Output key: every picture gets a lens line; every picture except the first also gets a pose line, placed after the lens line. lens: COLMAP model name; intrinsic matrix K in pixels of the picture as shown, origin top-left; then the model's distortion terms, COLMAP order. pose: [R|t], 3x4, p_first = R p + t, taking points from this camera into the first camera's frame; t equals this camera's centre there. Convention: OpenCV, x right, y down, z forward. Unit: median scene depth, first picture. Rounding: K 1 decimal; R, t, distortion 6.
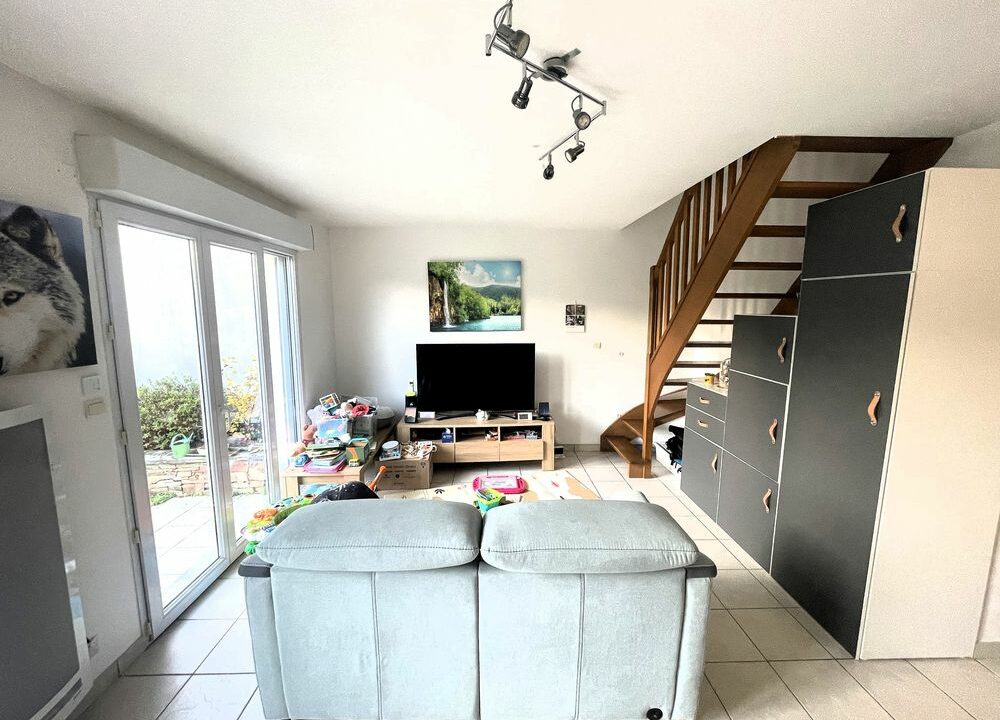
lens RADIAL K [[403.0, 0, 500.0], [0, 403.0, 360.0], [0, 0, 1]] dist [-0.002425, 0.000079]
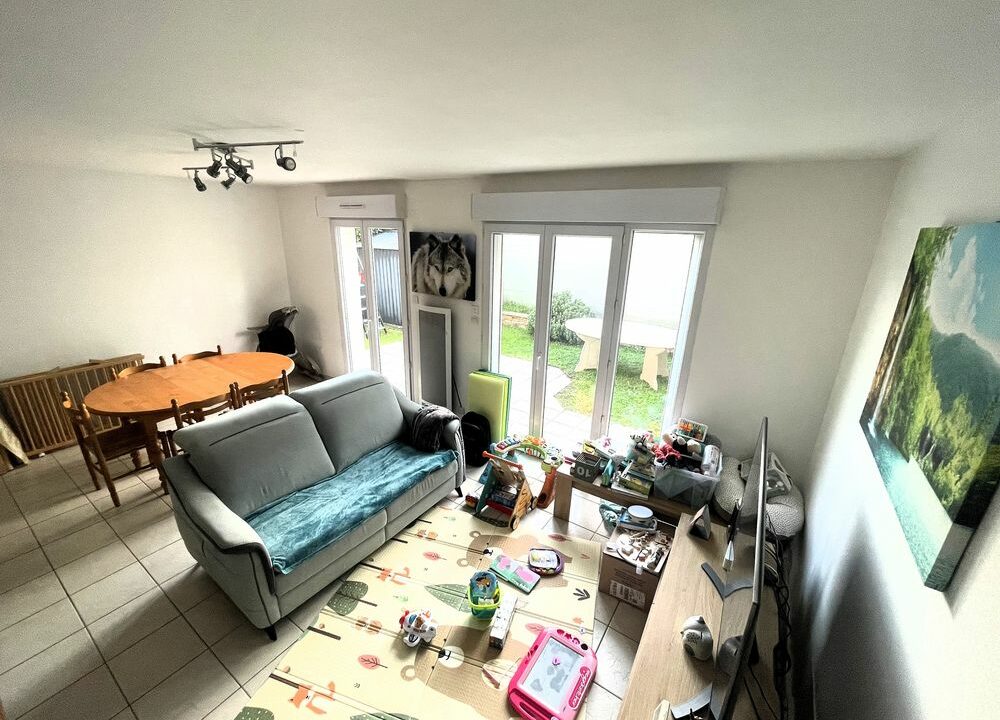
lens RADIAL K [[403.0, 0, 500.0], [0, 403.0, 360.0], [0, 0, 1]] dist [-0.002425, 0.000079]
pose [[-0.566855, 0.245836, -0.786282, 0.304418], [-0.132759, 0.914703, 0.381698, -0.229268], [0.813050, 0.320754, -0.485867, 0.938255]]
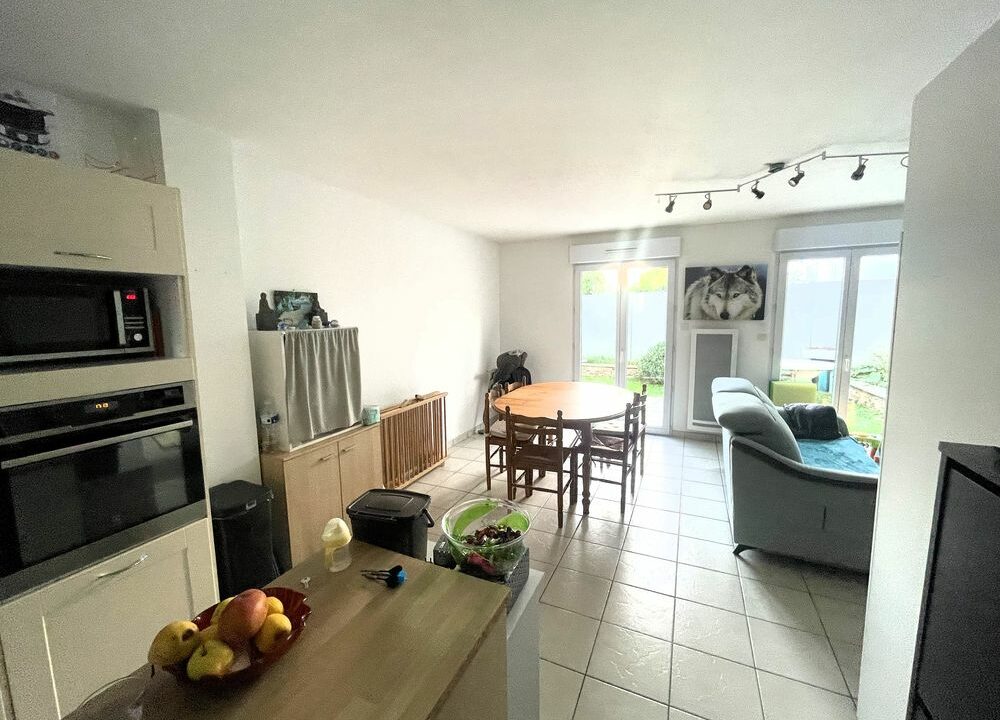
lens RADIAL K [[403.0, 0, 500.0], [0, 403.0, 360.0], [0, 0, 1]] dist [-0.002425, 0.000079]
pose [[-0.452024, 0.113901, -0.884704, 0.835238], [-0.101608, 0.978784, 0.177928, -0.010938], [0.886200, 0.170321, -0.430860, 0.268203]]
